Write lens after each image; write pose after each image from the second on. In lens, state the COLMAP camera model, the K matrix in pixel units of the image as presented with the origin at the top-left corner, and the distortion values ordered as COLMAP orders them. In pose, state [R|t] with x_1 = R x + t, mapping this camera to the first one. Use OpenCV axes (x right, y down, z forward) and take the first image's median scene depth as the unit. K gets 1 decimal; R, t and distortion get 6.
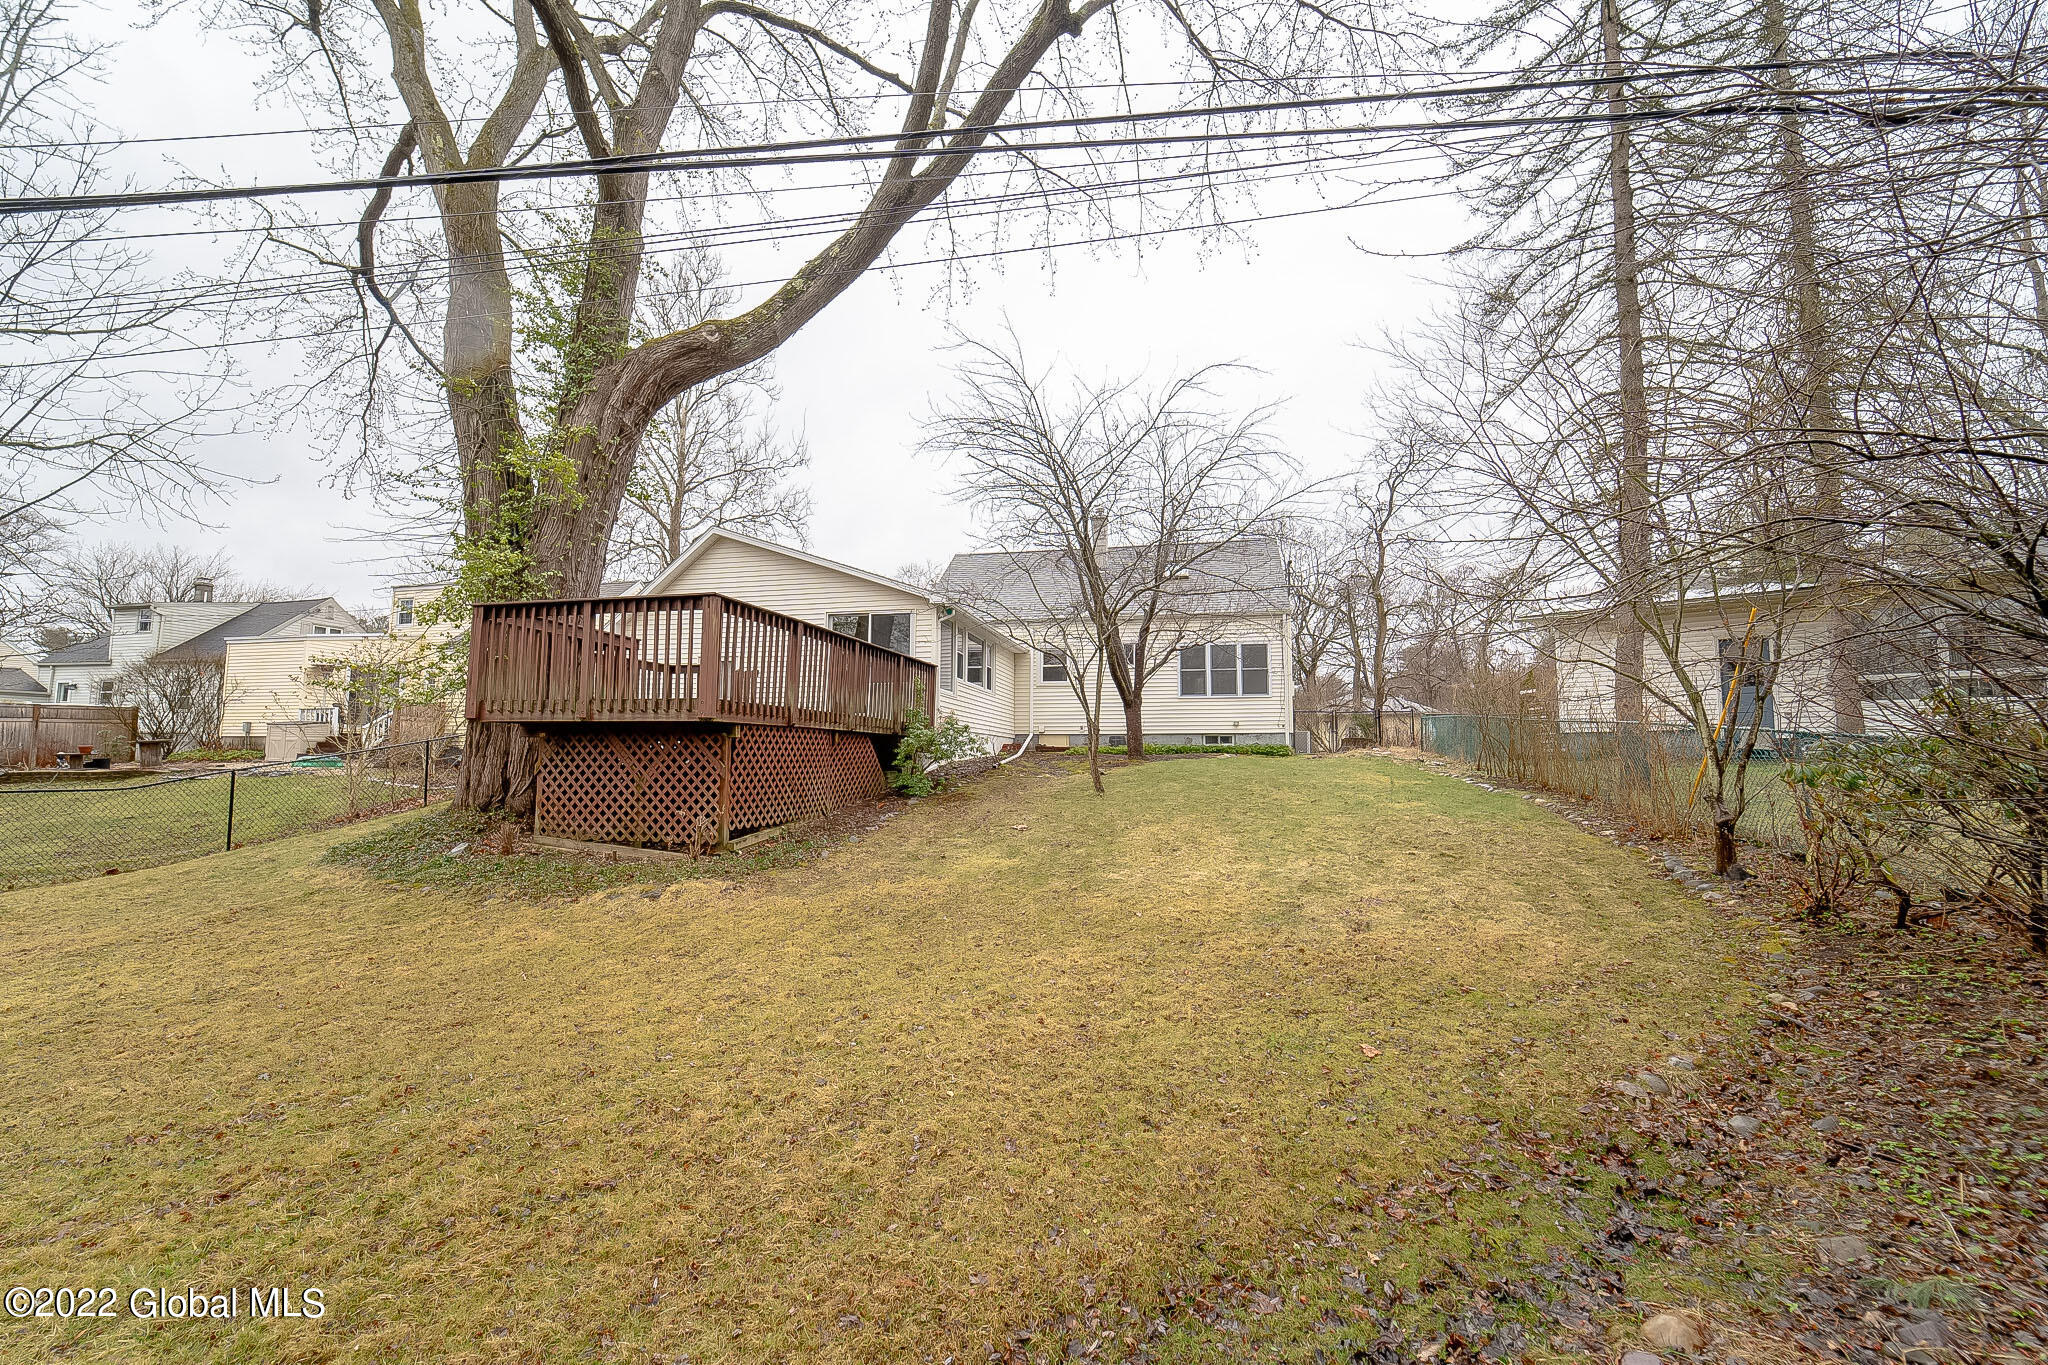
lens RADIAL K [[824.4, 0, 1028.8], [0, 824.4, 700.8], [0, 0, 1]] dist [0.000891, -0.001095]
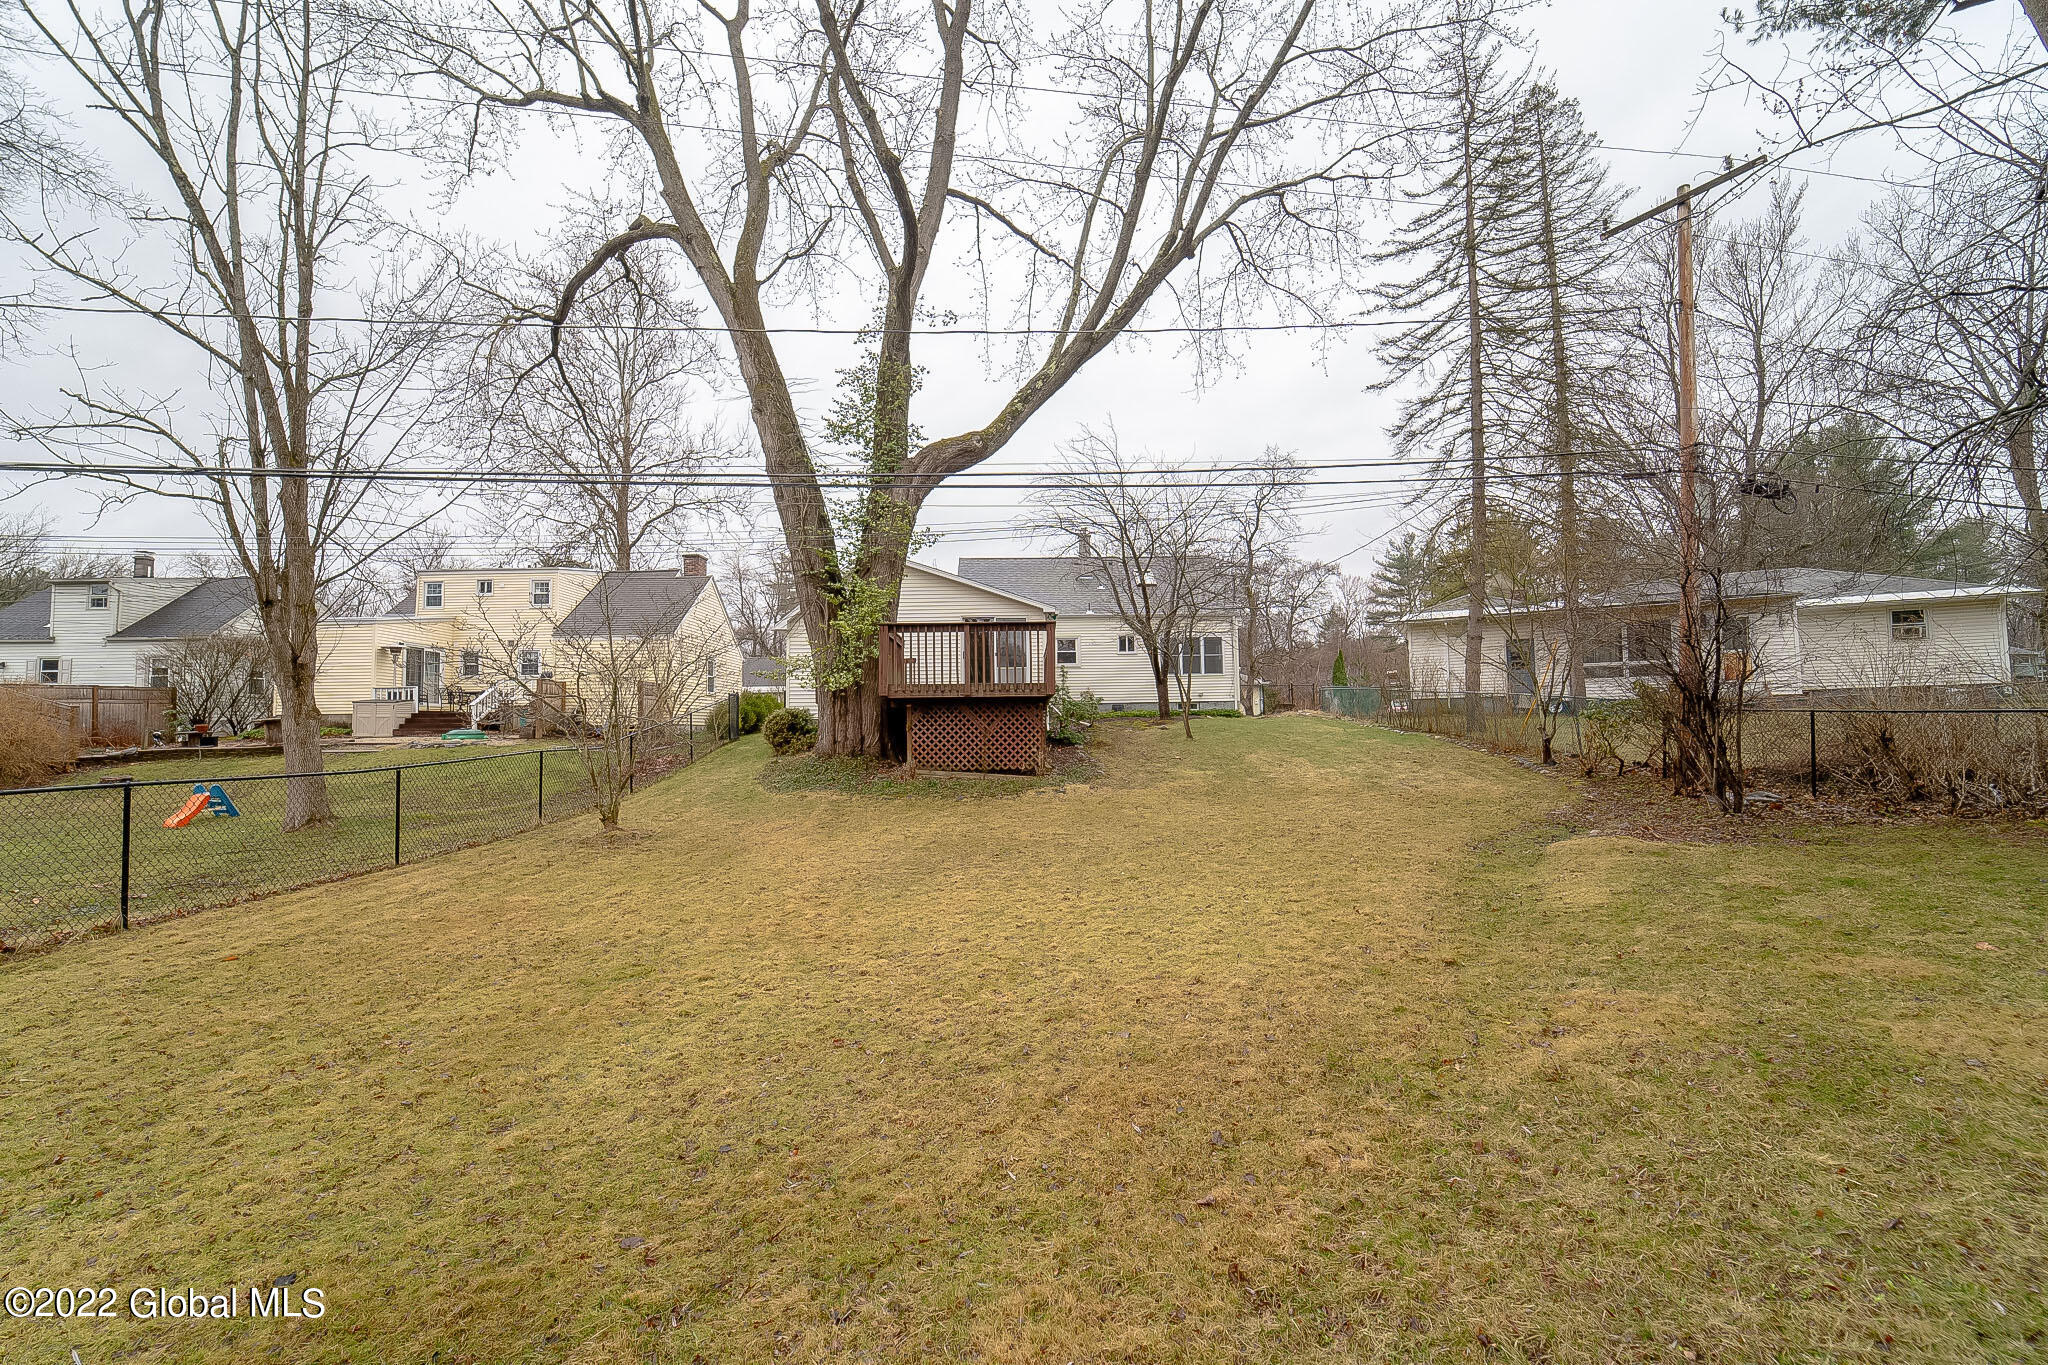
lens RADIAL K [[823.6, 0, 1023.6], [0, 823.6, 700.1], [0, 0, 1]] dist [0.021678, -0.000150]
pose [[0.974983, -0.010397, 0.222038, -0.431183], [0.002761, 0.999395, 0.034675, -0.014591], [-0.222264, -0.033195, 0.974421, -0.357963]]
